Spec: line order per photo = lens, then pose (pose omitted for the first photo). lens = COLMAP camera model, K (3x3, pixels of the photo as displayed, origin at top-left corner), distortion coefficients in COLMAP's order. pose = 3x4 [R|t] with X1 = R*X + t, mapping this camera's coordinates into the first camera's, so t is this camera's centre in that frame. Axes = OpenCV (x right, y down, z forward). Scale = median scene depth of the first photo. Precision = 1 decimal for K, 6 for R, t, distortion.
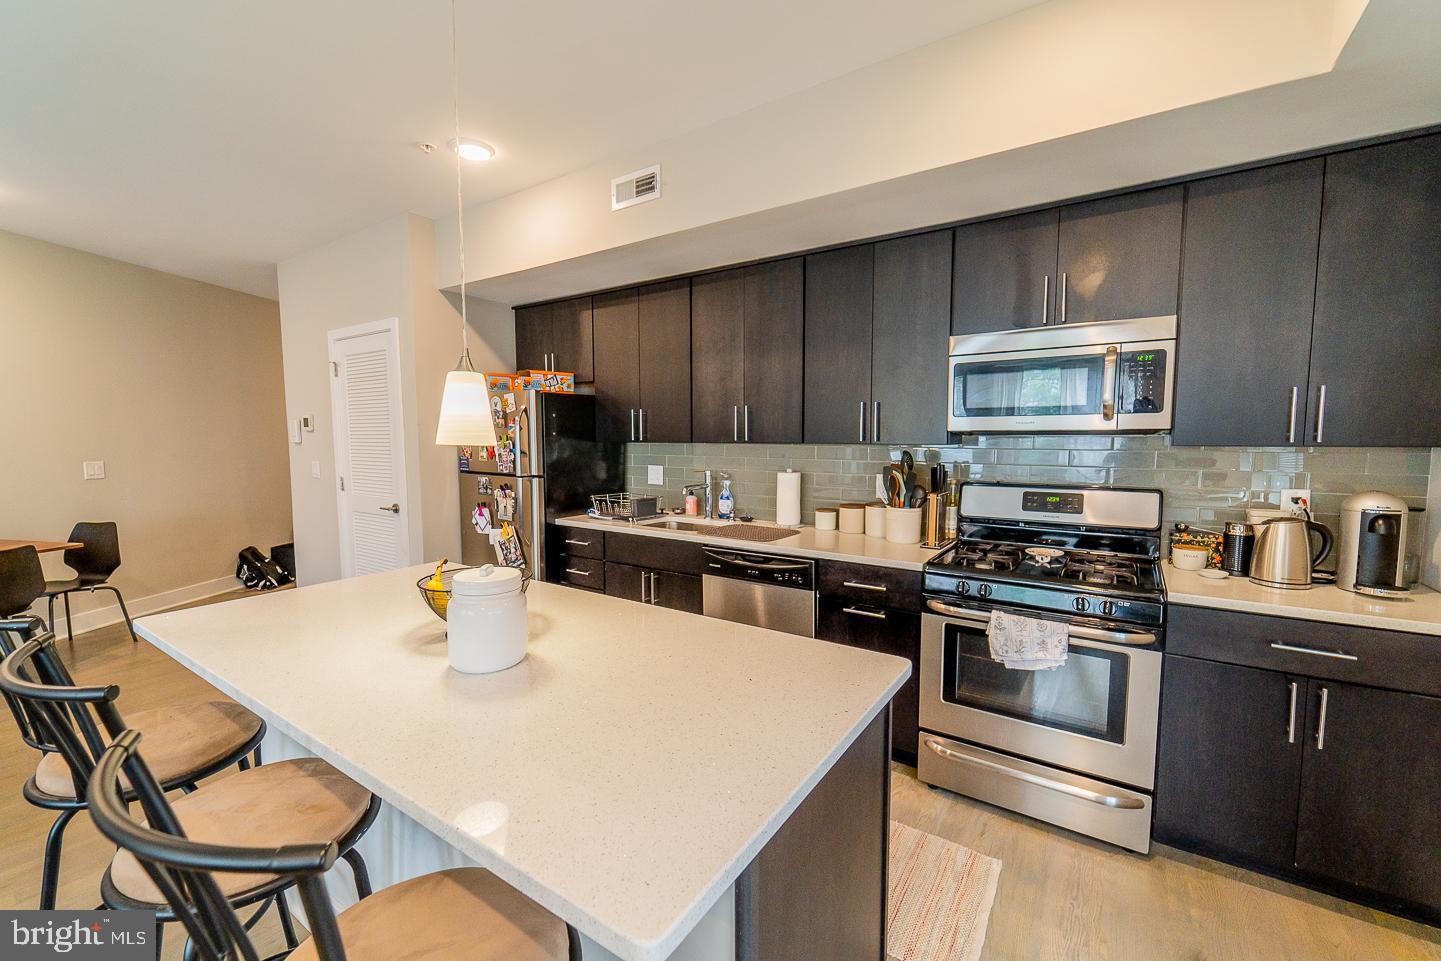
lens RADIAL K [[609.8, 0, 720.5], [0, 609.8, 480.5], [0, 0, 1]] dist [0.002190, 0.000276]
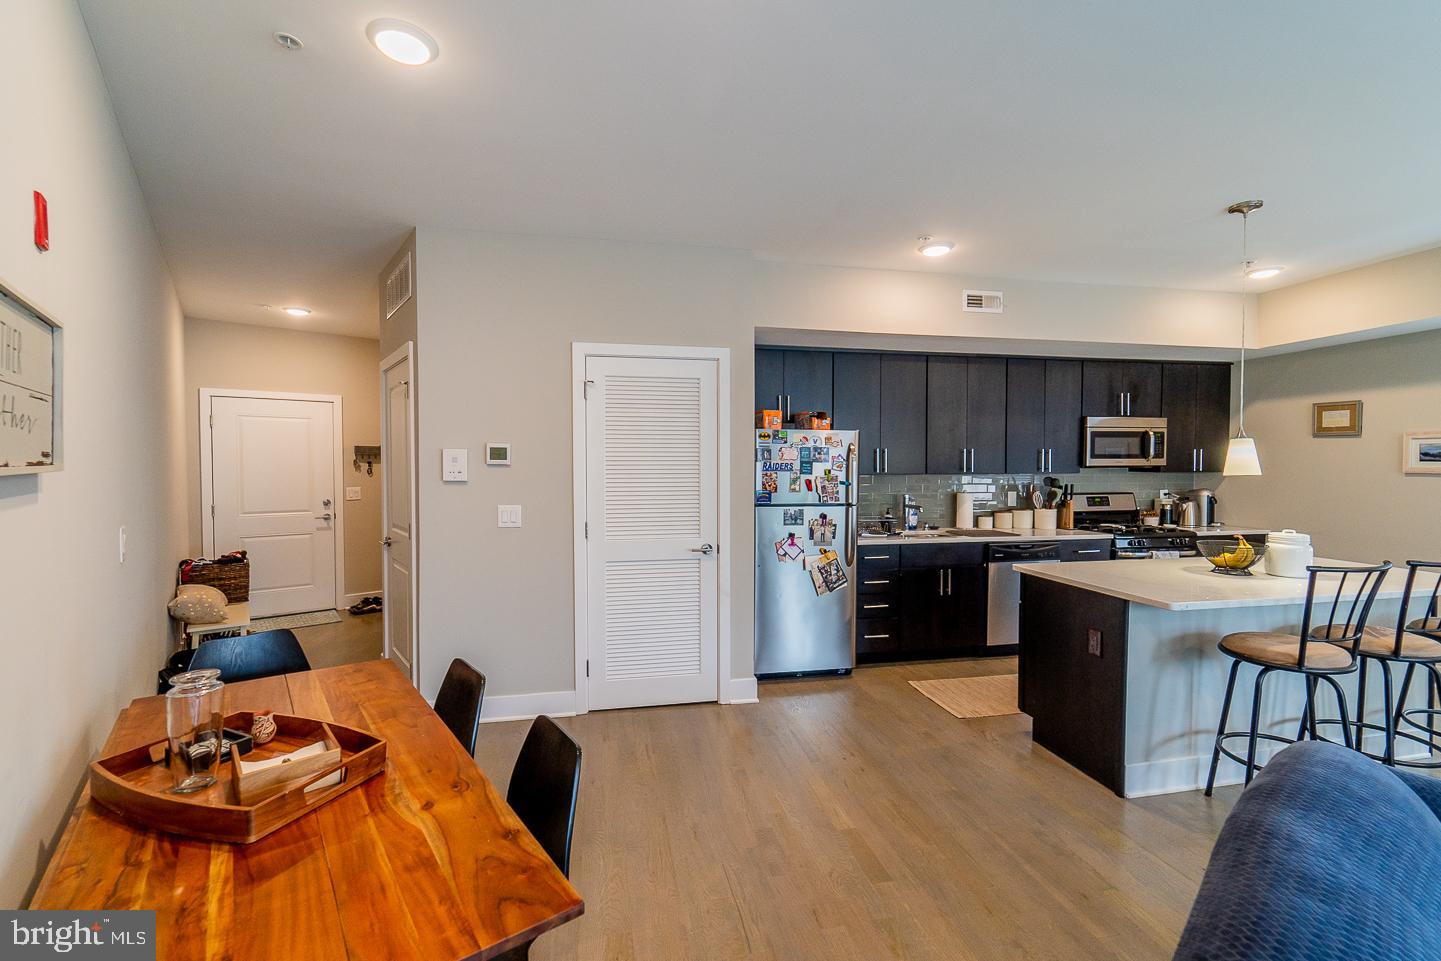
lens RADIAL K [[595.9, 0, 717.0], [0, 595.9, 475.8], [0, 0, 1]] dist [0.001486, -0.000012]
pose [[0.696425, -0.013111, 0.717510, -1.421936], [0.054865, 0.997880, -0.035018, -0.039281], [-0.715529, 0.063754, 0.695668, 0.429285]]
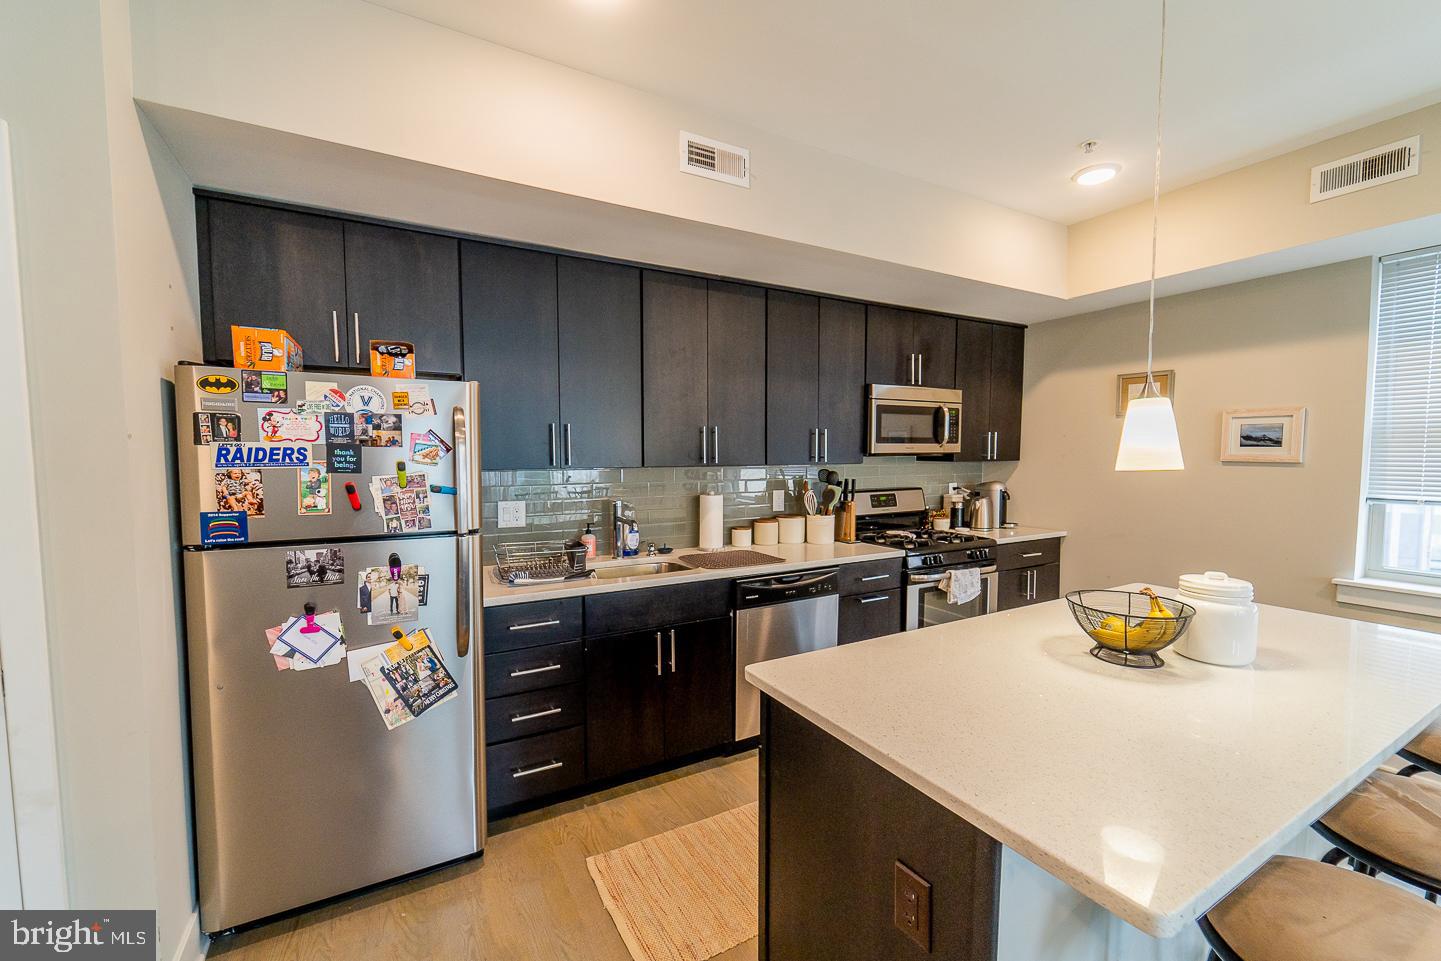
lens RADIAL K [[595.3, 0, 726.5], [0, 595.3, 485.9], [0, 0, 1]] dist [-0.000086, 0.000020]
pose [[0.424257, -0.050282, 0.904145, -0.778099], [0.071119, 0.997223, 0.022087, -0.049549], [-0.902745, 0.054931, 0.426655, 0.587864]]
